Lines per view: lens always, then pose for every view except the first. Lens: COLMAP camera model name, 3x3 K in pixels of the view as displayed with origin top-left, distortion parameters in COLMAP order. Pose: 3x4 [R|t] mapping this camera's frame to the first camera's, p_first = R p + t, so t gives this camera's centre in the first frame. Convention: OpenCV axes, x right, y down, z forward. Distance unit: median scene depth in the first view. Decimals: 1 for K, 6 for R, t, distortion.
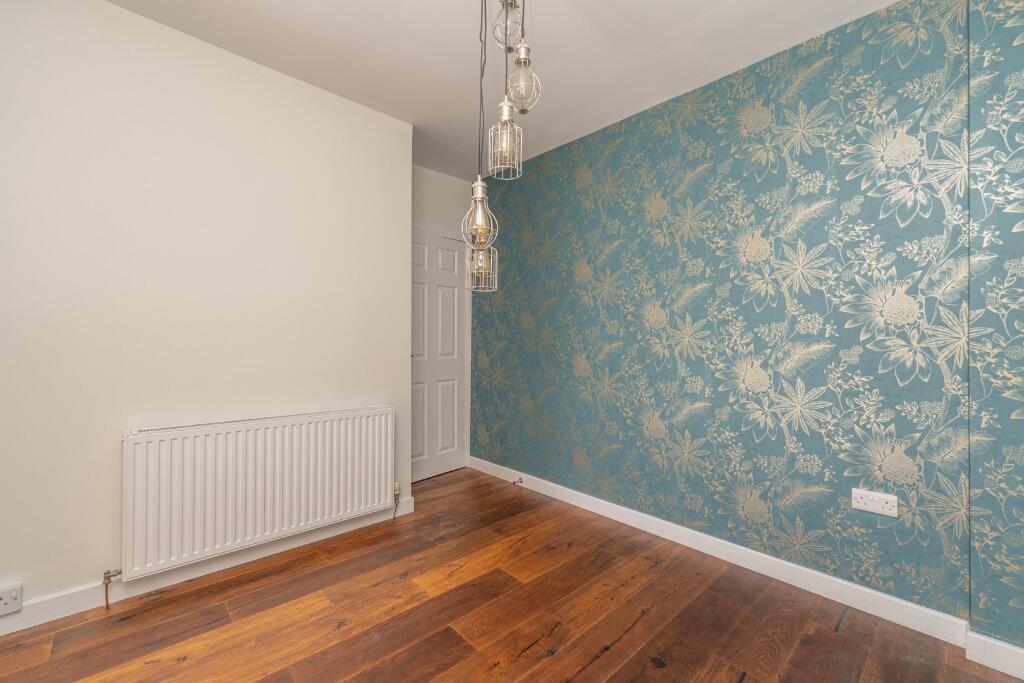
lens RADIAL K [[426.4, 0, 512.0], [0, 426.4, 341.5], [0, 0, 1]] dist [-0.000702, 0.000123]
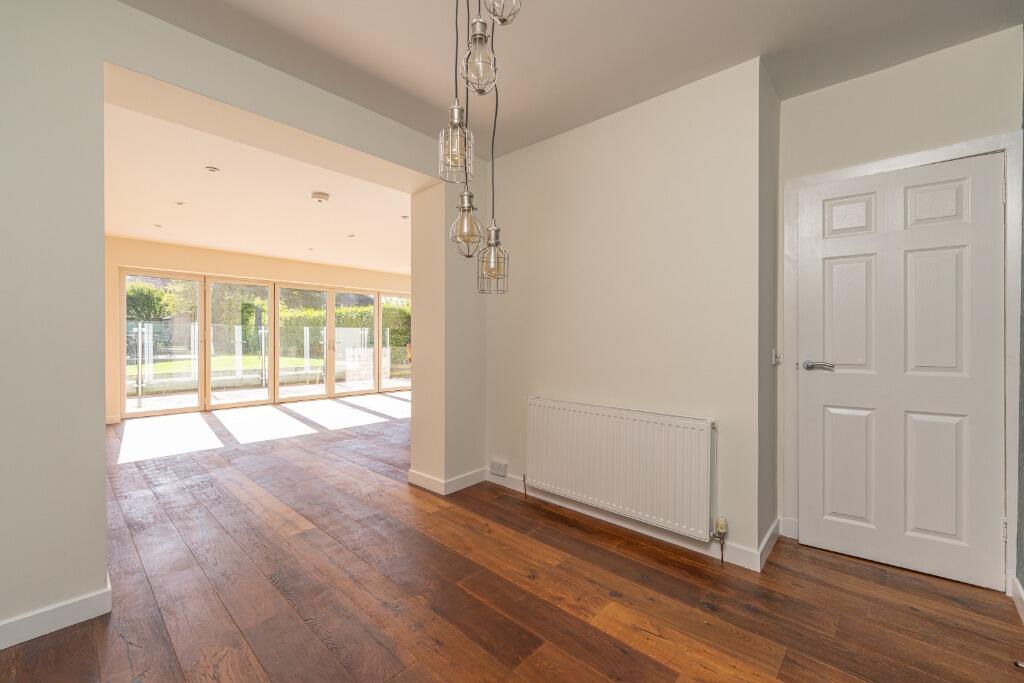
lens RADIAL K [[419.4, 0, 512.0], [0, 419.4, 341.5], [0, 0, 1]] dist [-0.001060, -0.000169]
pose [[0.071844, 0.002311, -0.997413, 0.691801], [-0.003718, 0.999991, 0.002049, -0.007785], [0.997409, 0.003562, 0.071852, 0.755252]]
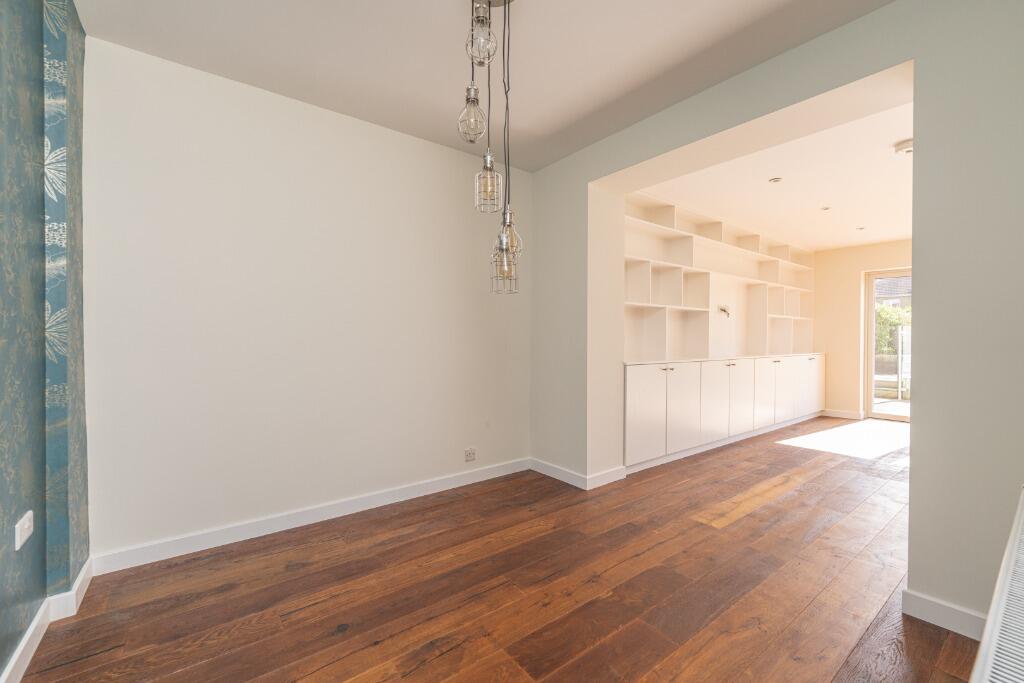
lens RADIAL K [[426.4, 0, 512.0], [0, 426.4, 341.5], [0, 0, 1]] dist [-0.000702, 0.000123]
pose [[-0.994554, -0.010942, 0.103648, -0.159689], [-0.010308, 0.999925, 0.006651, -0.001770], [-0.103713, 0.005546, -0.994592, 1.618383]]
